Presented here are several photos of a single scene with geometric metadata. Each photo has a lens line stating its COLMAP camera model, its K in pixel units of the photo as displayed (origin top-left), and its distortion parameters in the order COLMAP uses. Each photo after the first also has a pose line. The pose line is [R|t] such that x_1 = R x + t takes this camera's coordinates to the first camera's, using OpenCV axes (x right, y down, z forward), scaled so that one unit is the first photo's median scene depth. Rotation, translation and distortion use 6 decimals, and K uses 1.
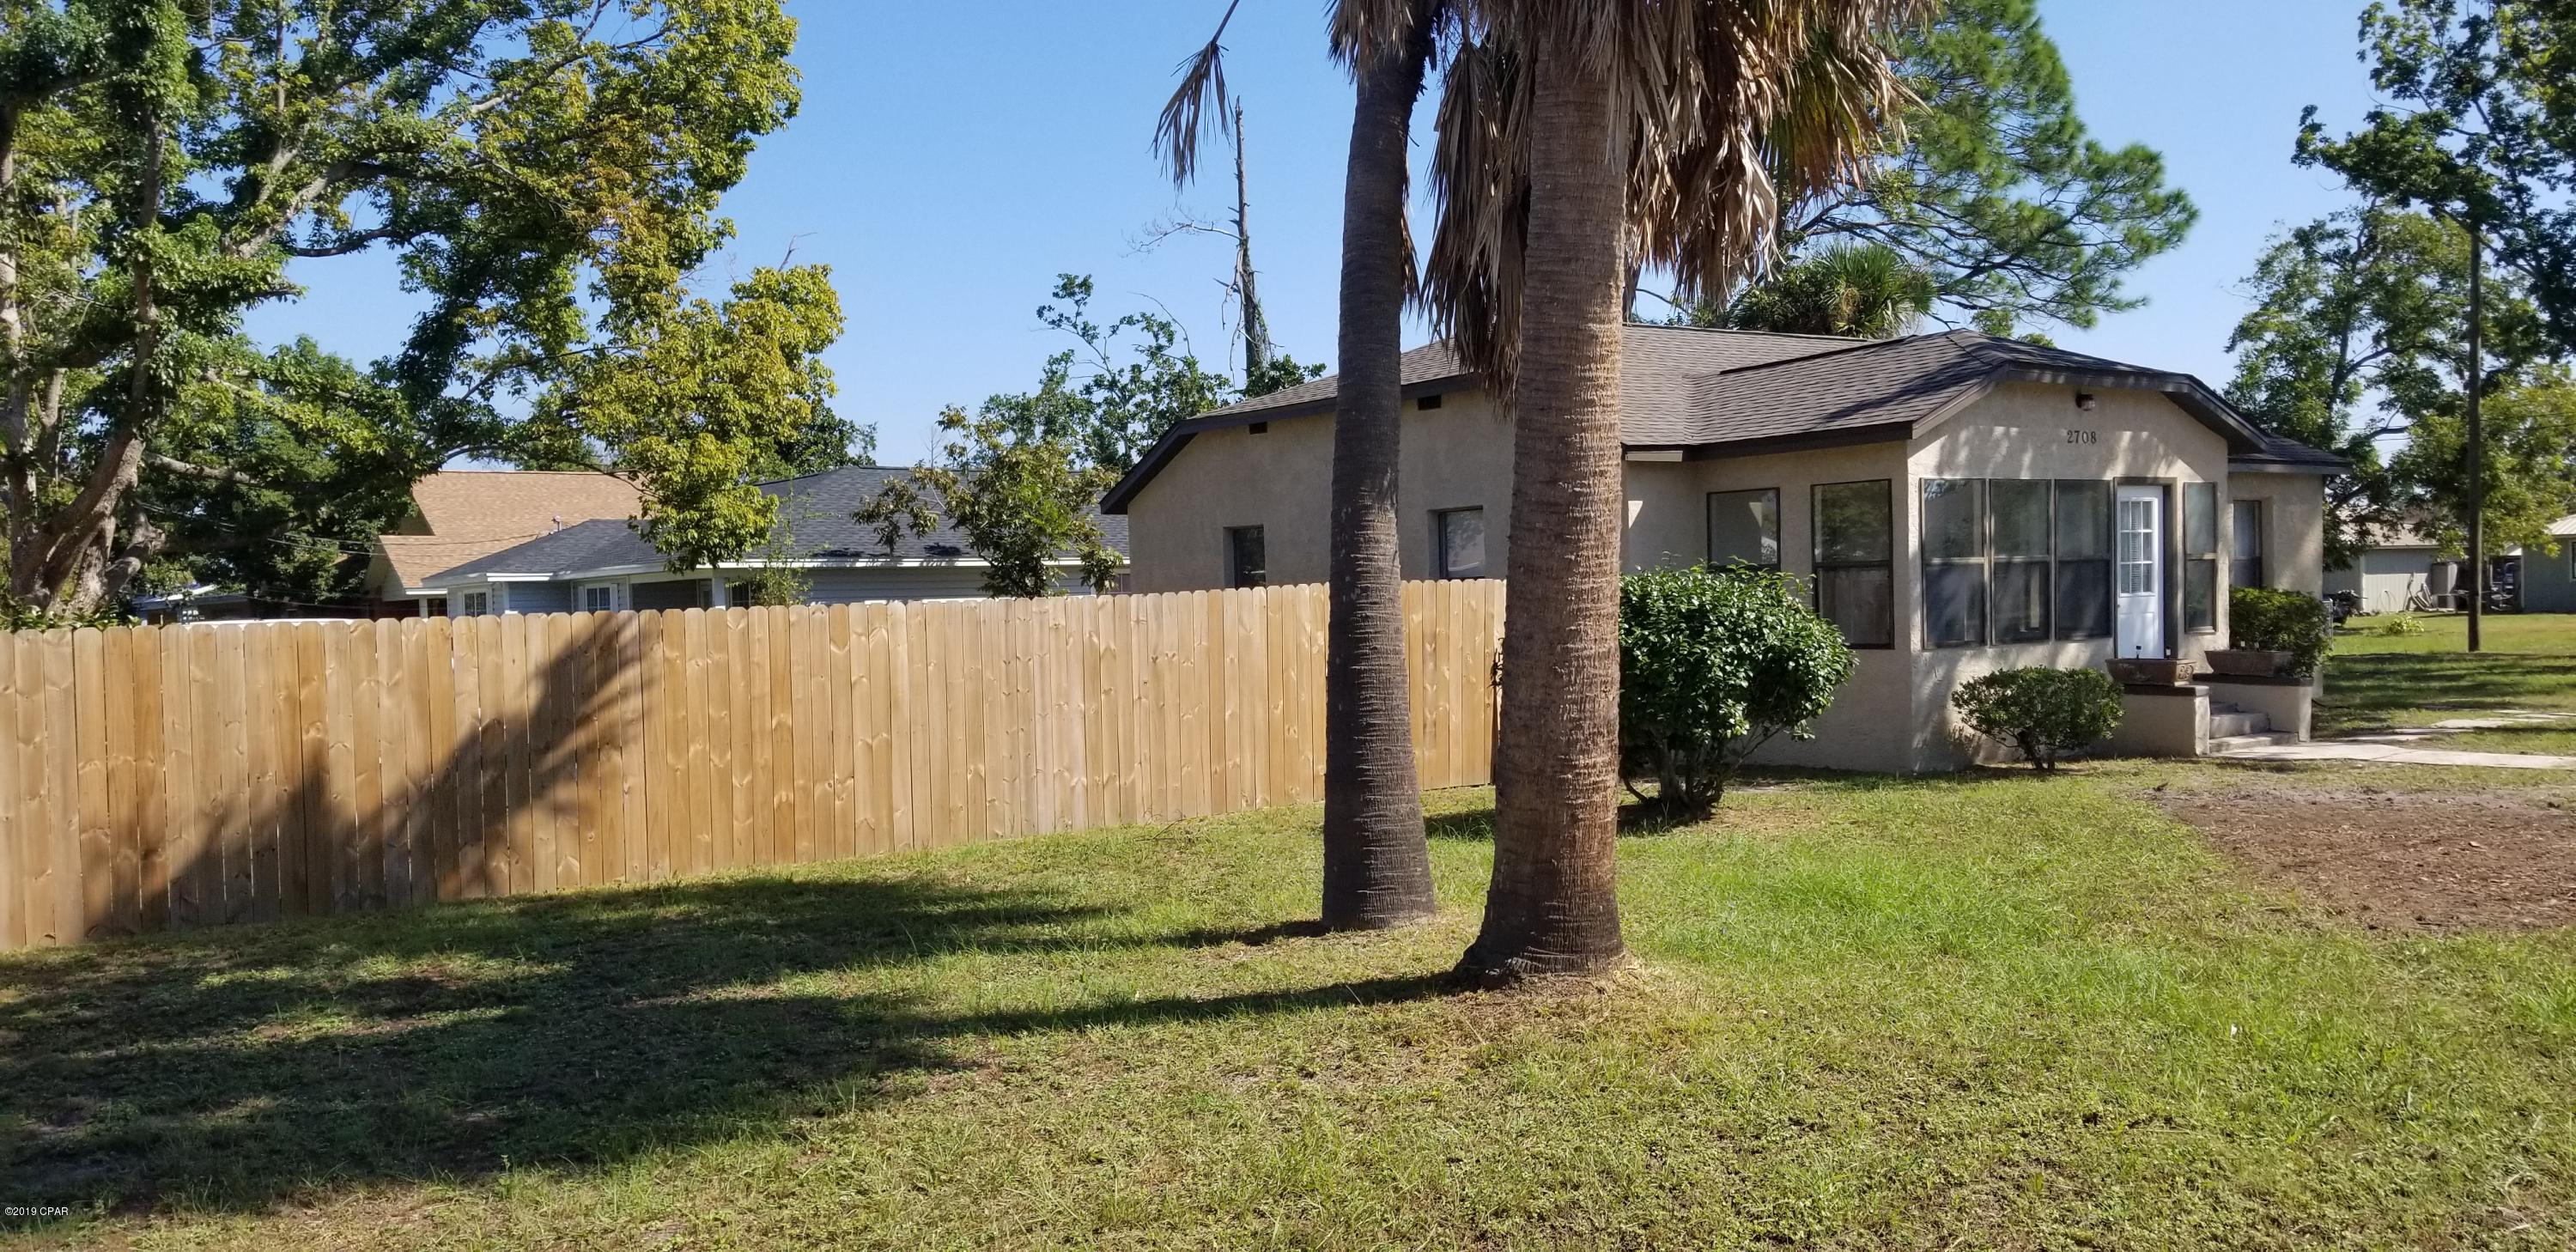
lens RADIAL K [[2020.6, 0, 1302.2], [0, 2020.6, 630.2], [0, 0, 1]] dist [0.125330, -0.240831]
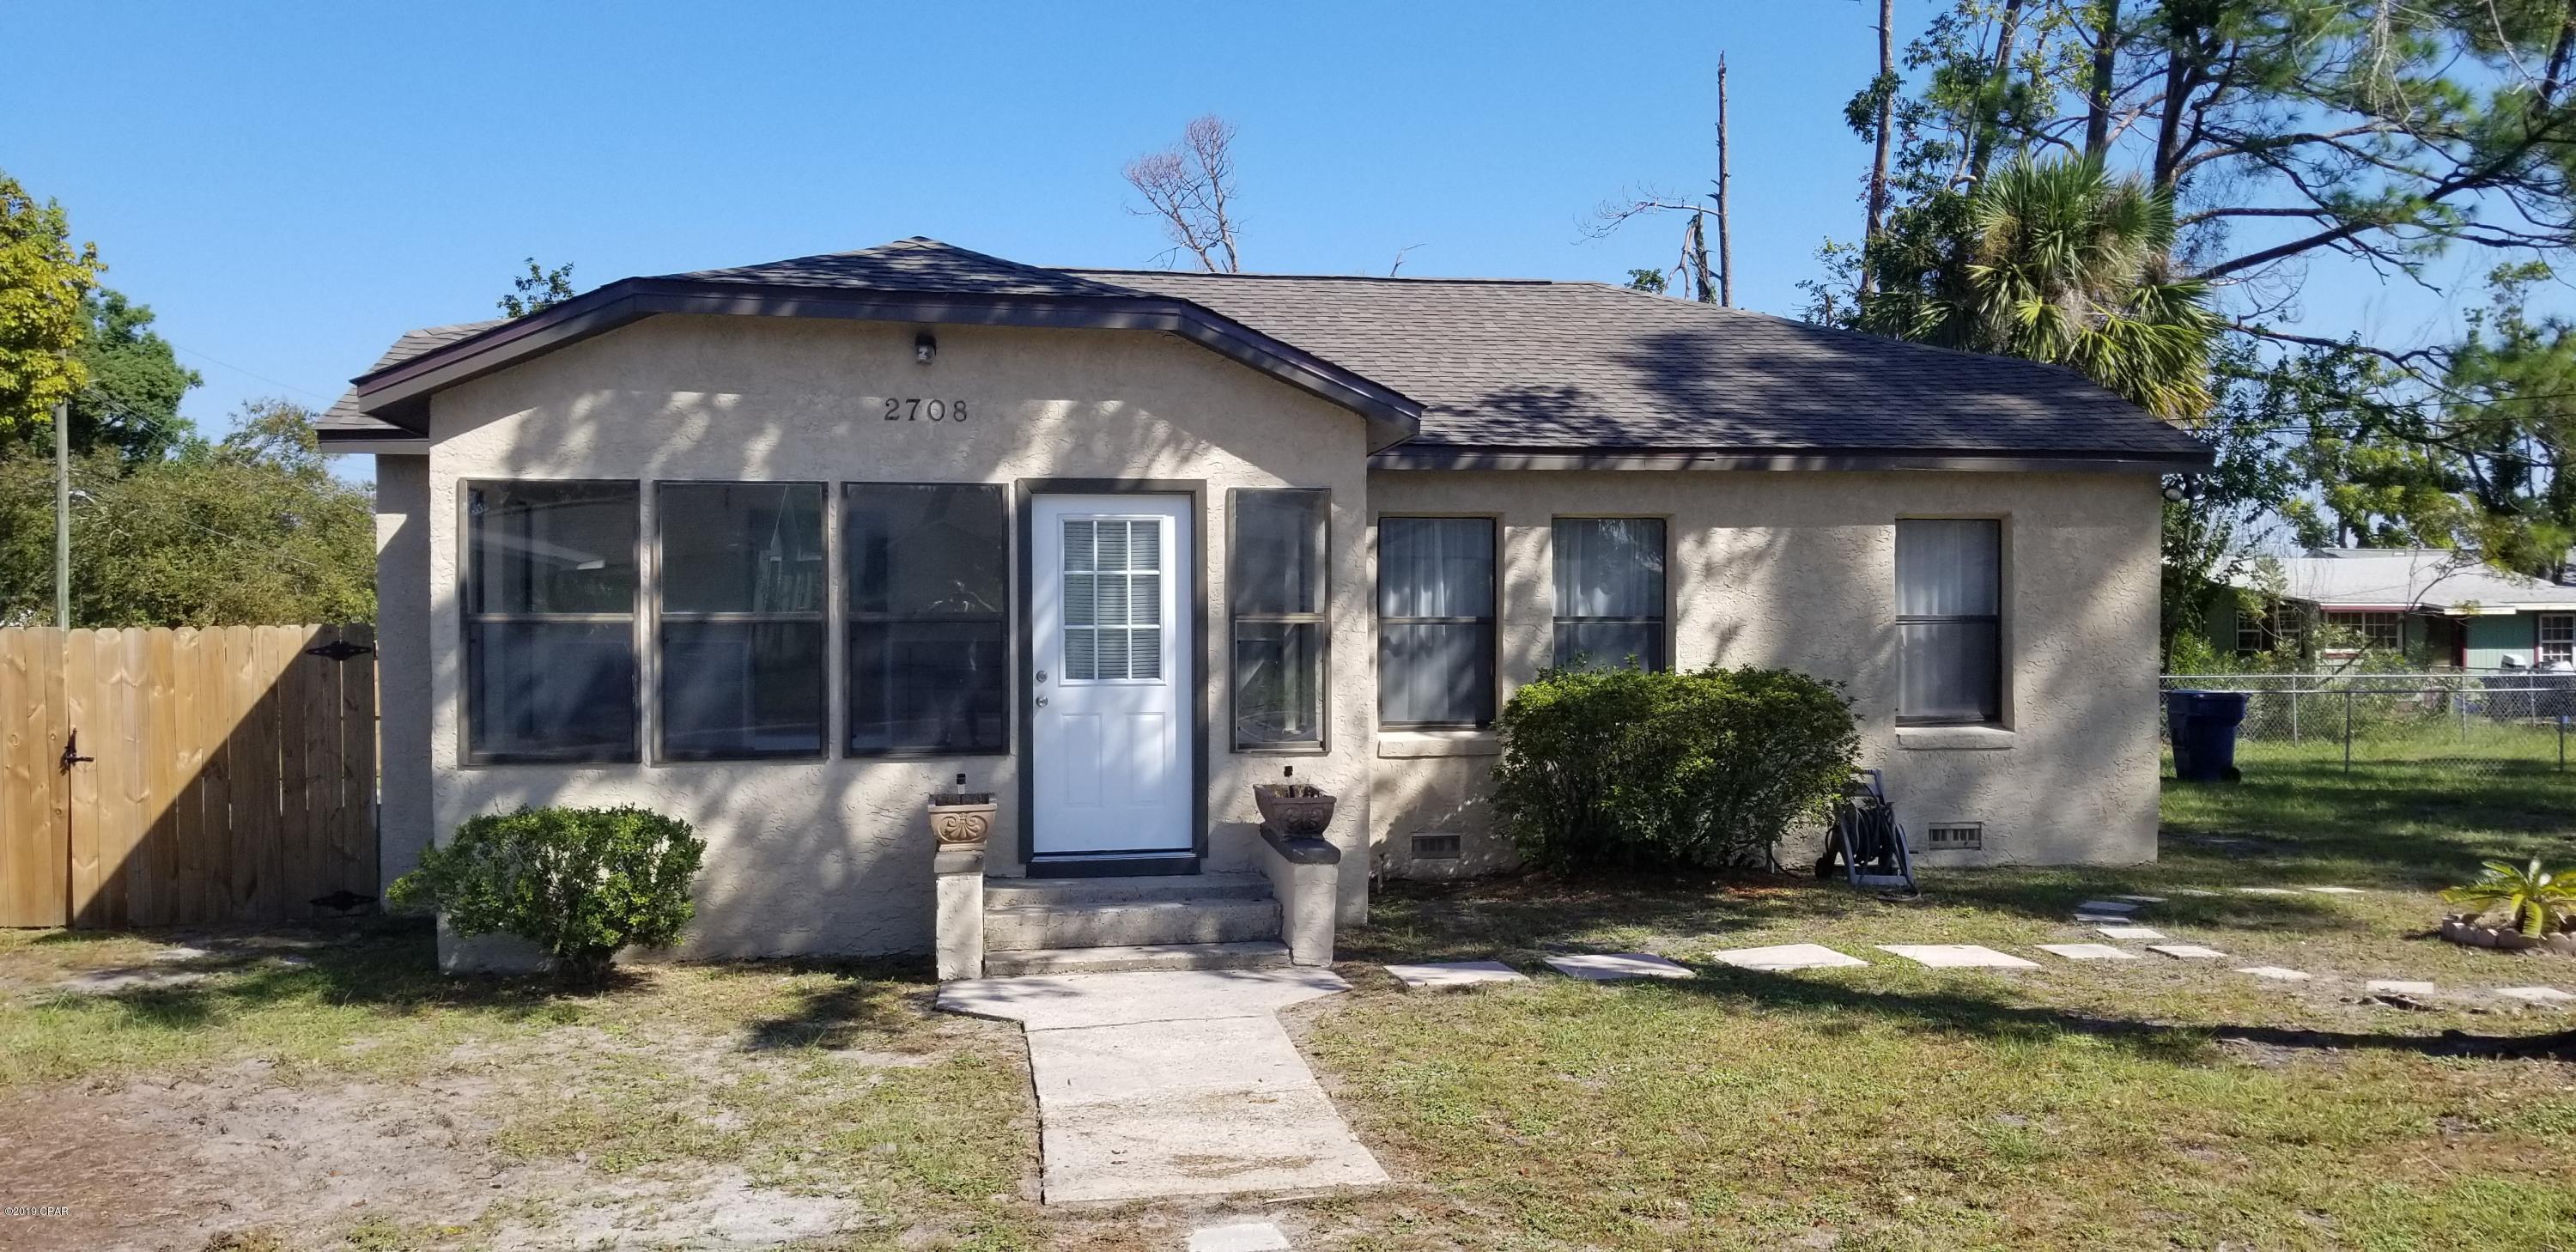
lens RADIAL K [[2020.6, 0, 1302.2], [0, 2020.6, 630.2], [0, 0, 1]] dist [0.125330, -0.240831]
pose [[0.901244, 0.026281, -0.432515, 0.716901], [-0.029686, 0.999559, -0.001123, -0.033650], [0.432295, 0.013852, 0.901626, 0.518612]]
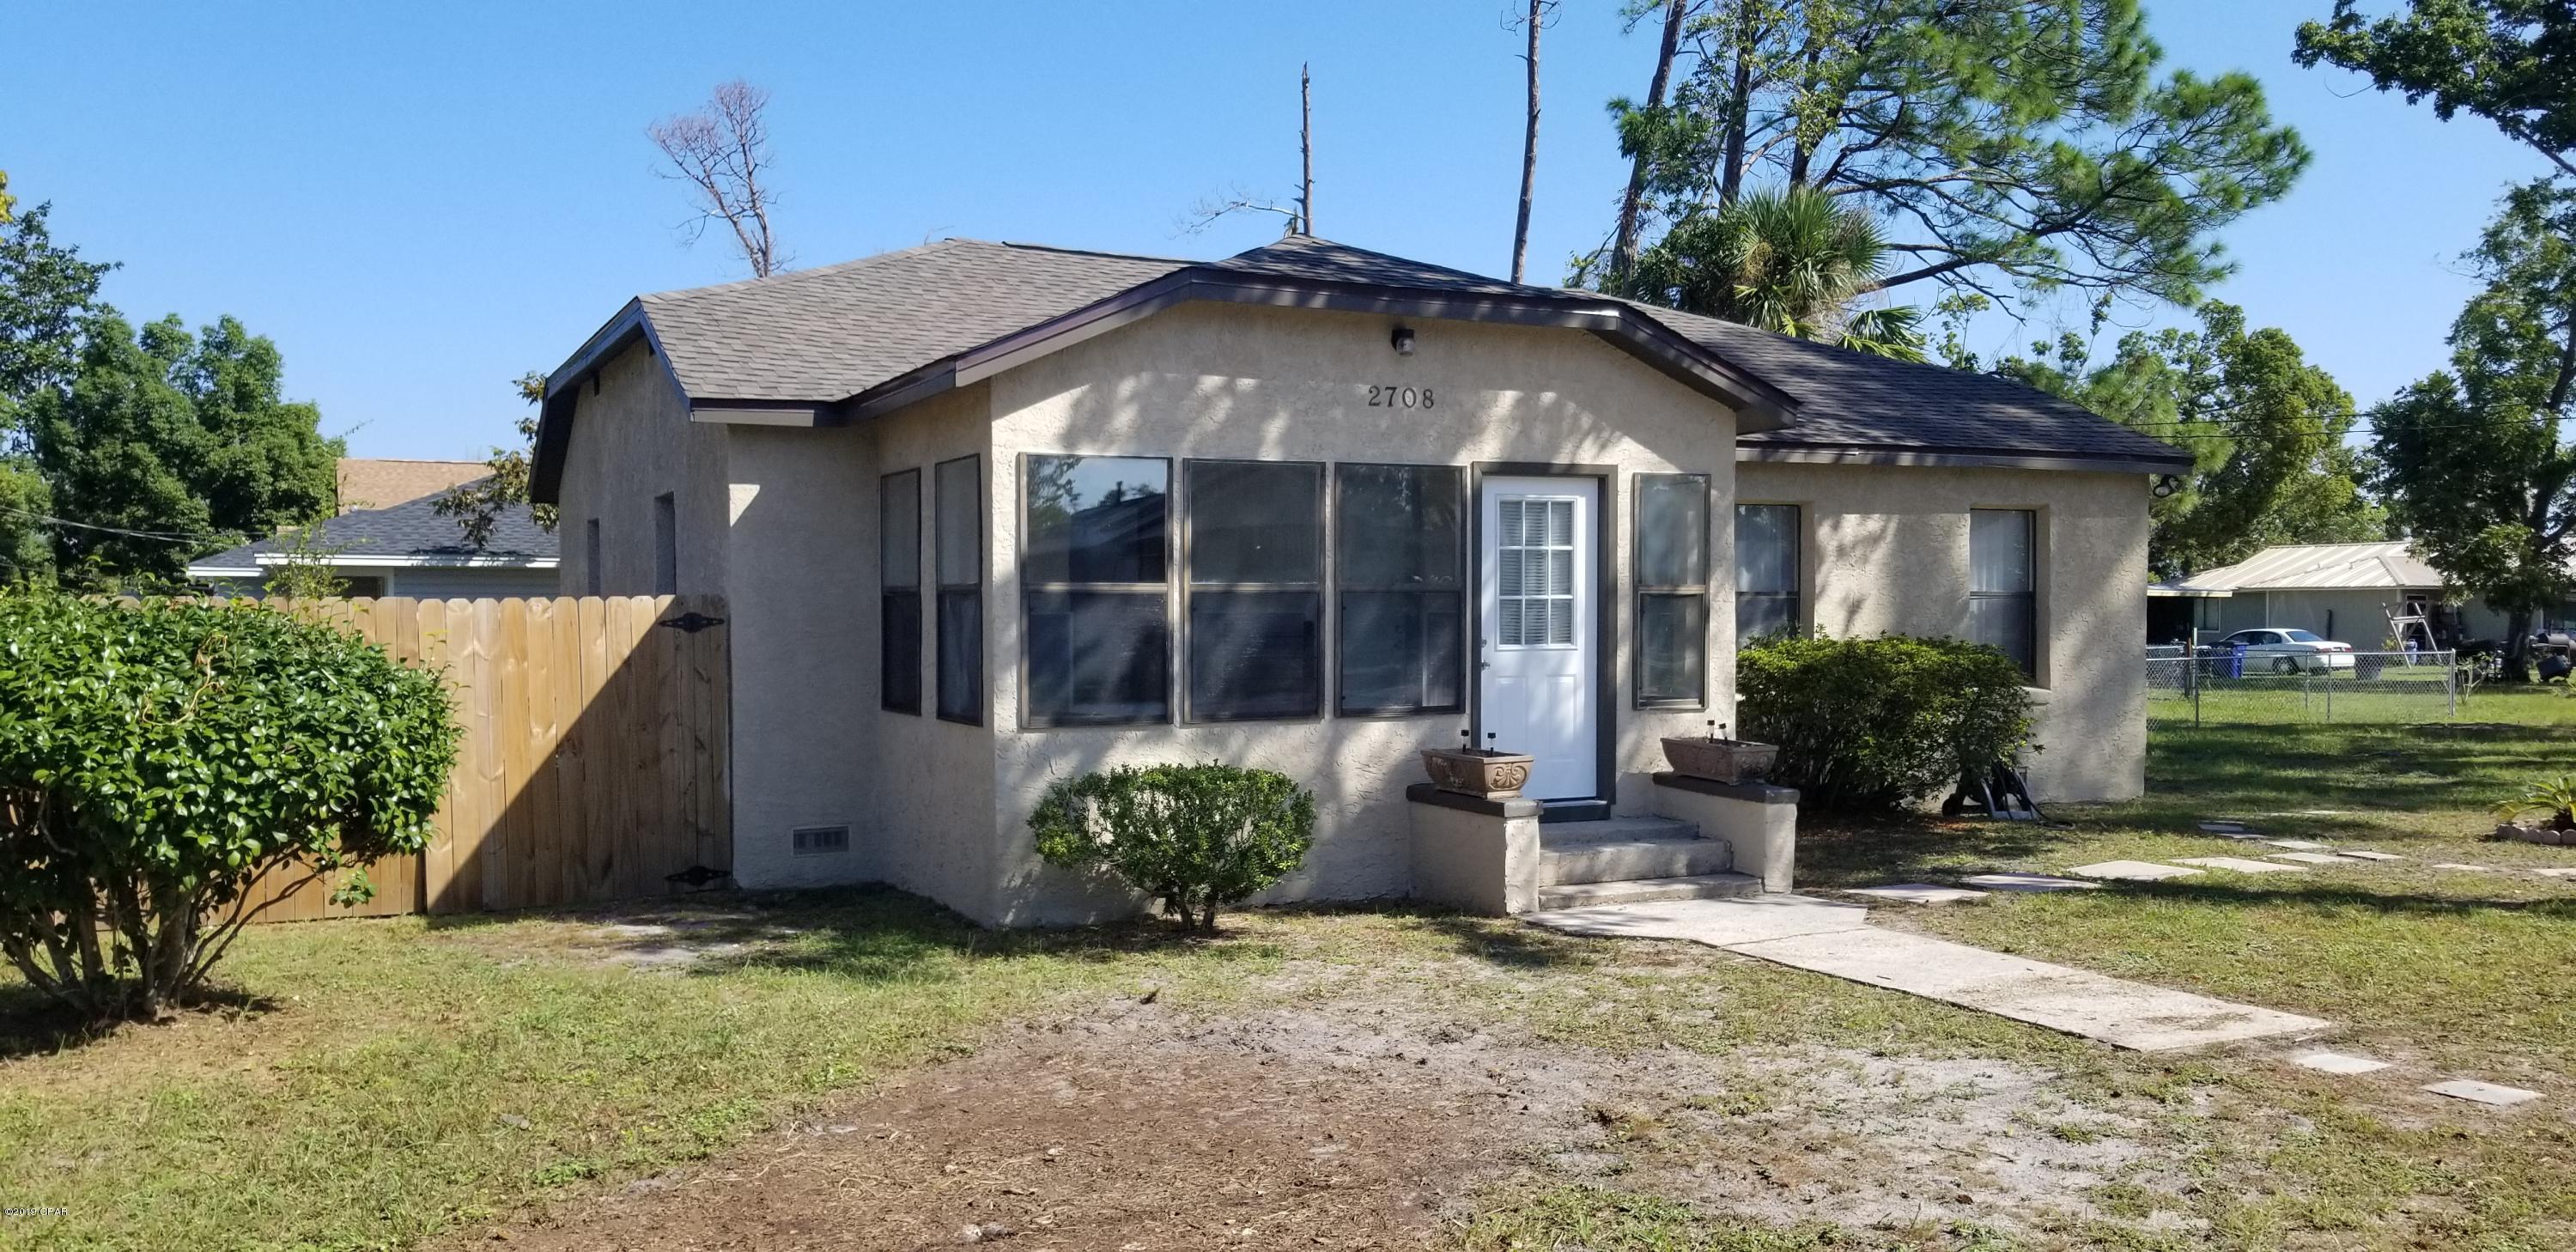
lens RADIAL K [[2025.4, 0, 1288.0], [0, 2025.4, 626.0], [0, 0, 1]] dist [0.127599, -0.218104]
pose [[0.985935, 0.025344, -0.165194, 0.443594], [-0.026552, 0.999634, -0.005111, -0.019110], [0.165004, 0.009425, 0.986248, 0.370390]]
